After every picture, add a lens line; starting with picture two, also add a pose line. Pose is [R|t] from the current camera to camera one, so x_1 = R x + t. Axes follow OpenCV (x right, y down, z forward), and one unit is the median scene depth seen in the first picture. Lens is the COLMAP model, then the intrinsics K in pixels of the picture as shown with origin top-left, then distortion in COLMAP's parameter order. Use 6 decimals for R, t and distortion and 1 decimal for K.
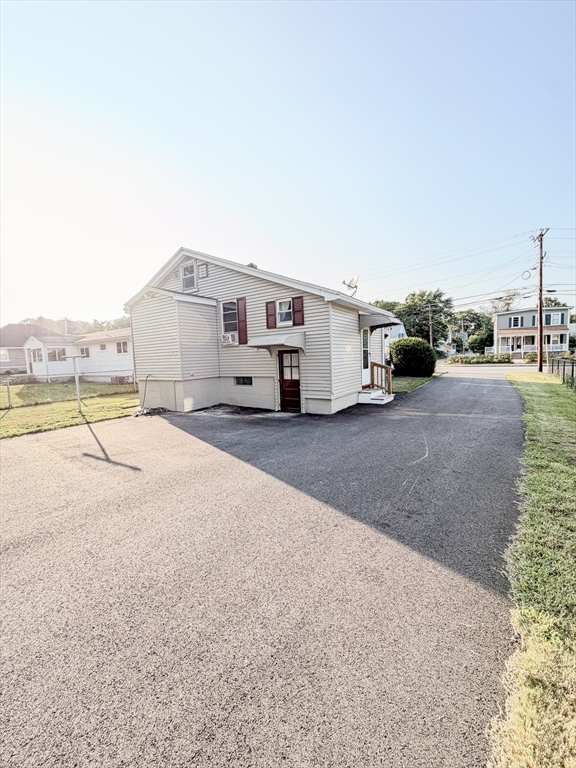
lens RADIAL K [[308.2, 0, 287.6], [0, 308.2, 383.2], [0, 0, 1]] dist [0.002007, 0.000189]
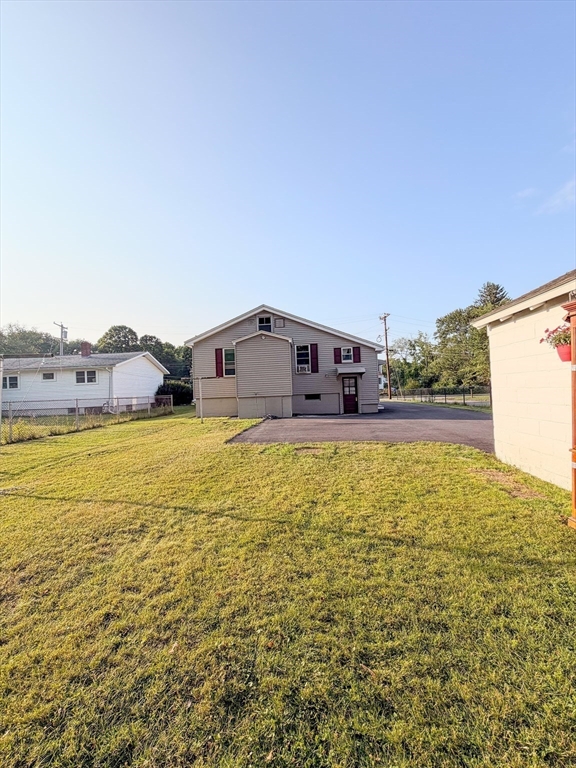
lens RADIAL K [[308.2, 0, 289.6], [0, 308.2, 382.0], [0, 0, 1]] dist [0.002007, 0.000189]
pose [[0.860097, 0.018137, 0.509807, -1.035086], [0.051834, 0.991088, -0.122708, 0.102287], [-0.507490, 0.131966, 0.851492, -0.245920]]
